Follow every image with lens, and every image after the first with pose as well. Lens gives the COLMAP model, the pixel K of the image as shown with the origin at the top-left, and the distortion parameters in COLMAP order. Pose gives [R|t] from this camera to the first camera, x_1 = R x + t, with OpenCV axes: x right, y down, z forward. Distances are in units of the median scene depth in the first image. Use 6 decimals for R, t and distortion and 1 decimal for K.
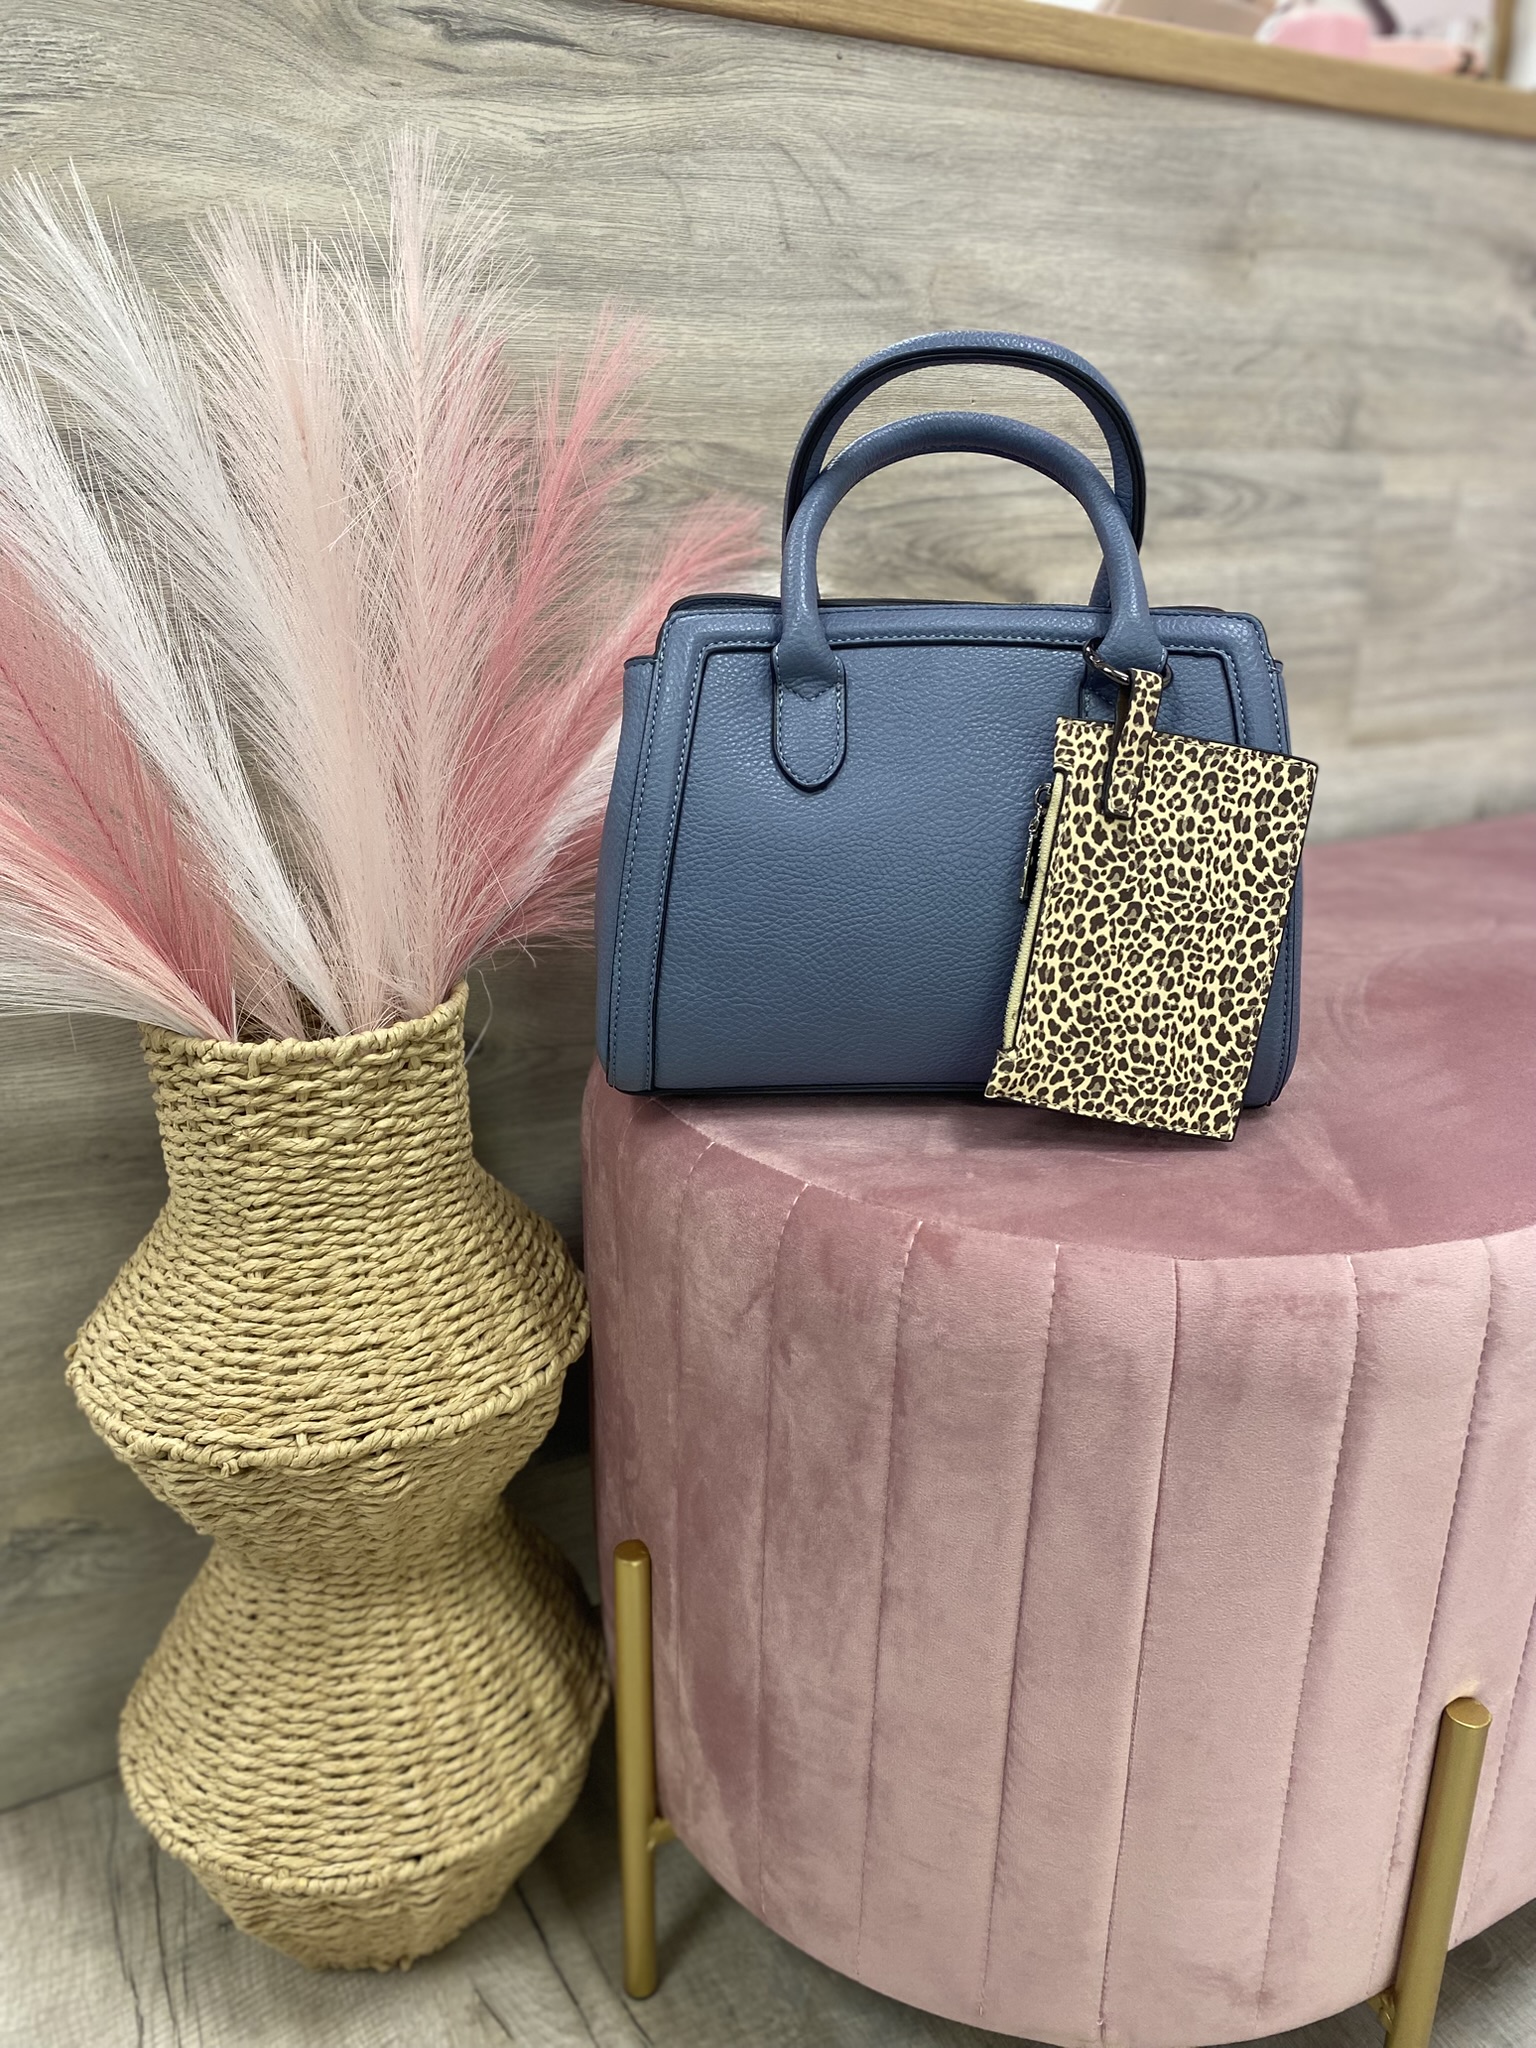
lens RADIAL K [[1616.0, 0, 748.1], [0, 1616.0, 1020.7], [0, 0, 1]] dist [0.013661, -0.009439]
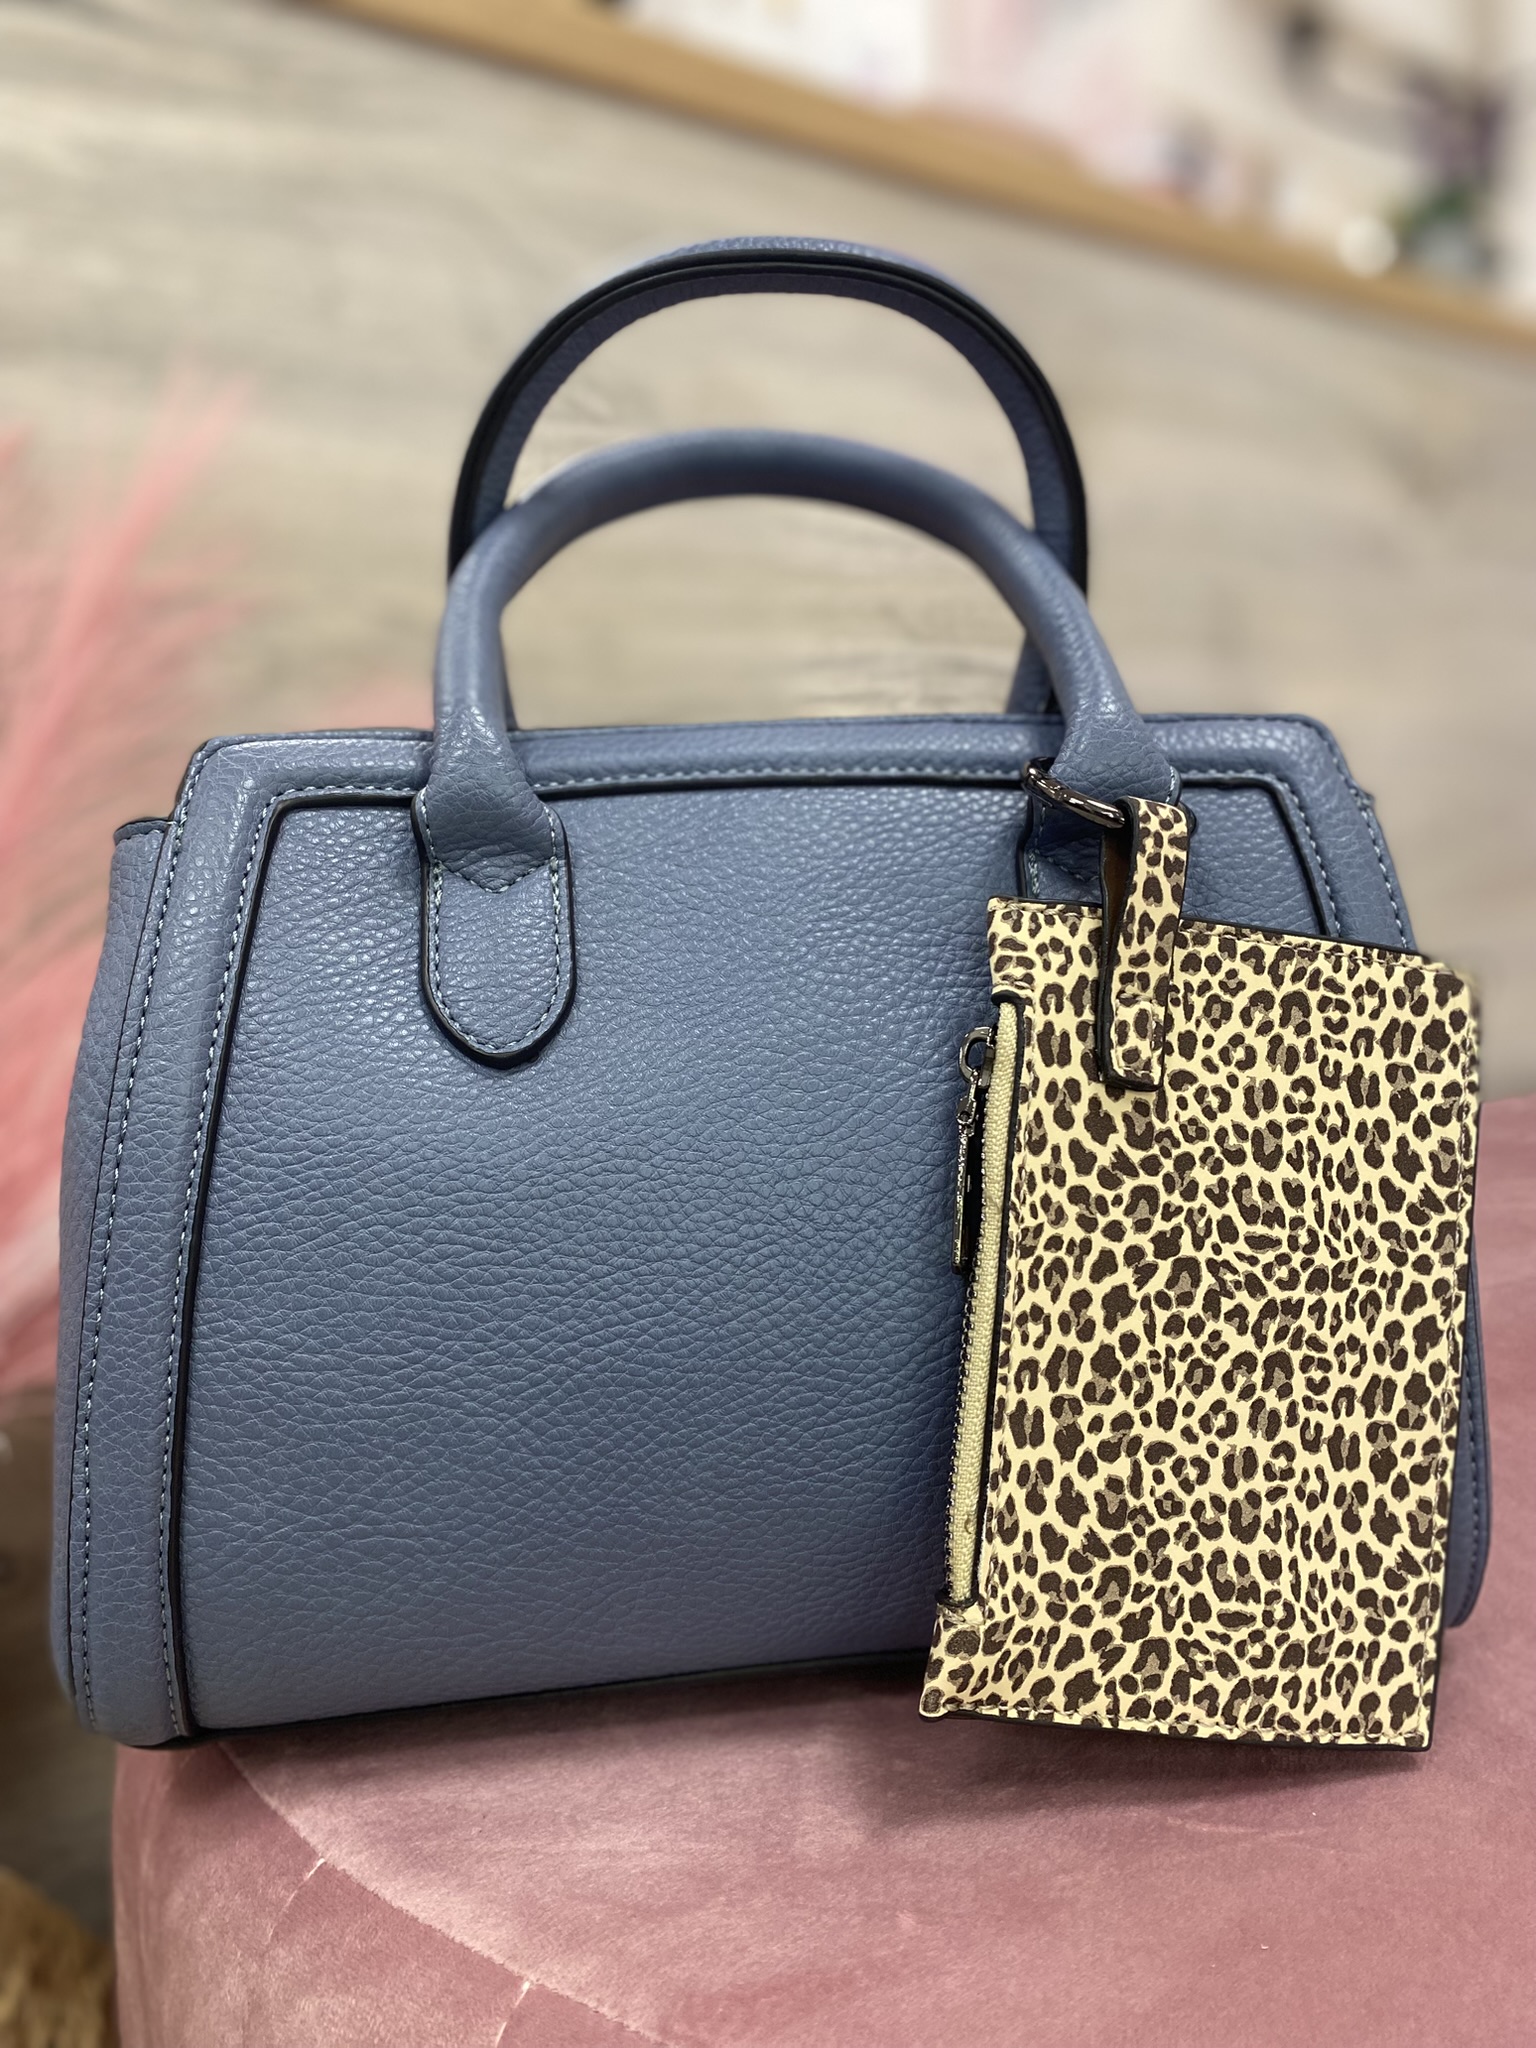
lens RADIAL K [[1616.0, 0, 748.1], [0, 1616.0, 1020.7], [0, 0, 1]] dist [0.013661, -0.009439]
pose [[0.990399, -0.044287, 0.130954, 0.048673], [0.072531, 0.972908, -0.219520, -0.045127], [-0.117685, 0.226911, 0.966779, 0.526181]]
